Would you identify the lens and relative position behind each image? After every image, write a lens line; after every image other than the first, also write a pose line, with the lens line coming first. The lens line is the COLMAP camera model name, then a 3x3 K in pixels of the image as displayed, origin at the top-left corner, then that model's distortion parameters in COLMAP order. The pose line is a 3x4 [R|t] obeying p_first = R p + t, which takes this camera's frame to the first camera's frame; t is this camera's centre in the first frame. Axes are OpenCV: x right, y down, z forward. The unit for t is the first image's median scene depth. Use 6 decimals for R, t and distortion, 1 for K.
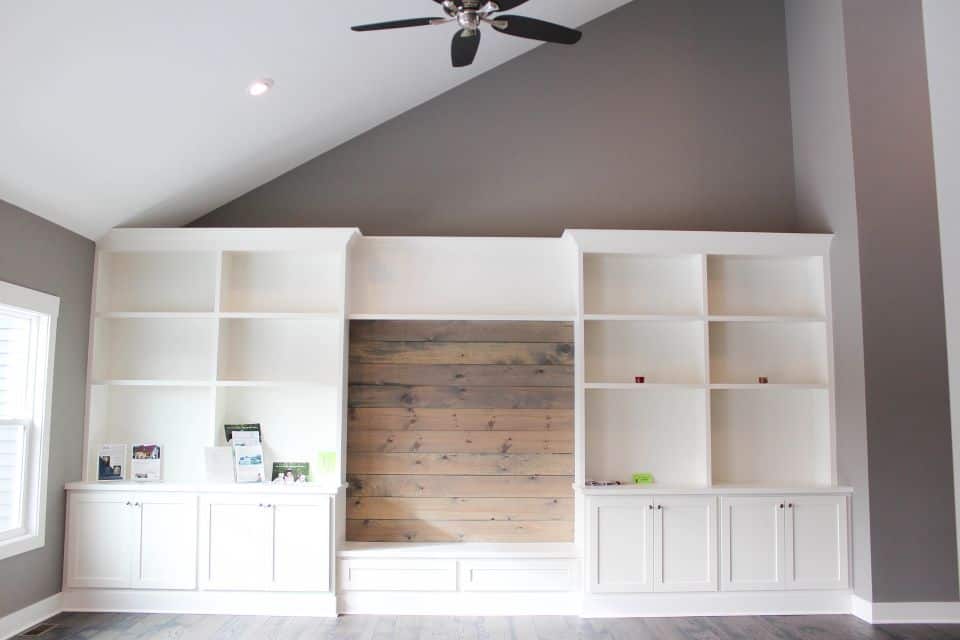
lens RADIAL K [[814.8, 0, 480.0], [0, 814.8, 320.0], [0, 0, 1]] dist [-0.164674, 0.173362]
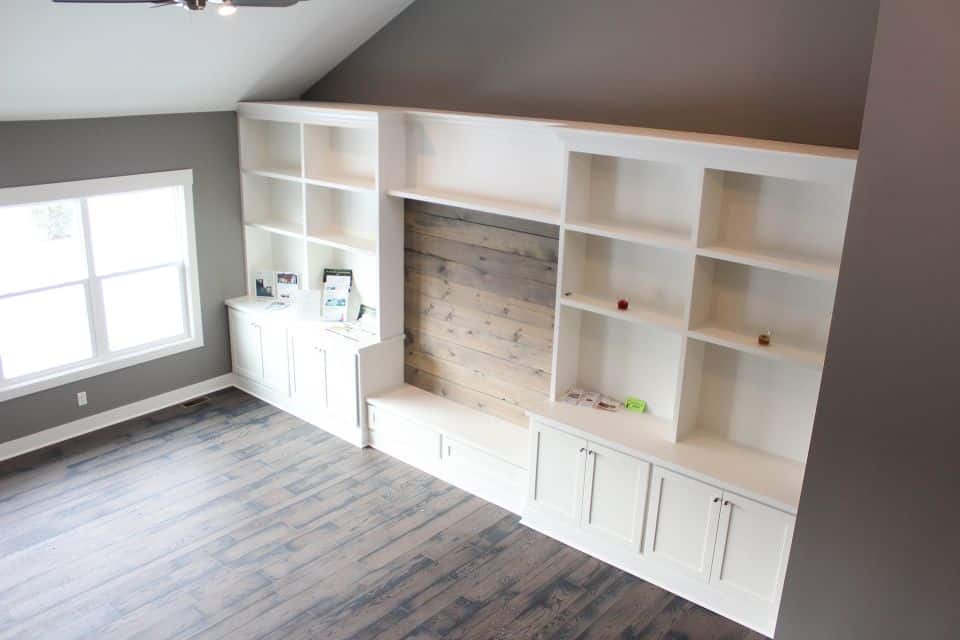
lens RADIAL K [[814.8, 0, 480.0], [0, 814.8, 320.0], [0, 0, 1]] dist [-0.164674, 0.173362]
pose [[0.744698, 0.221256, -0.629659, 0.627892], [0.054566, 0.920106, 0.387851, -0.252996], [0.665167, -0.323190, 0.673128, 0.312061]]
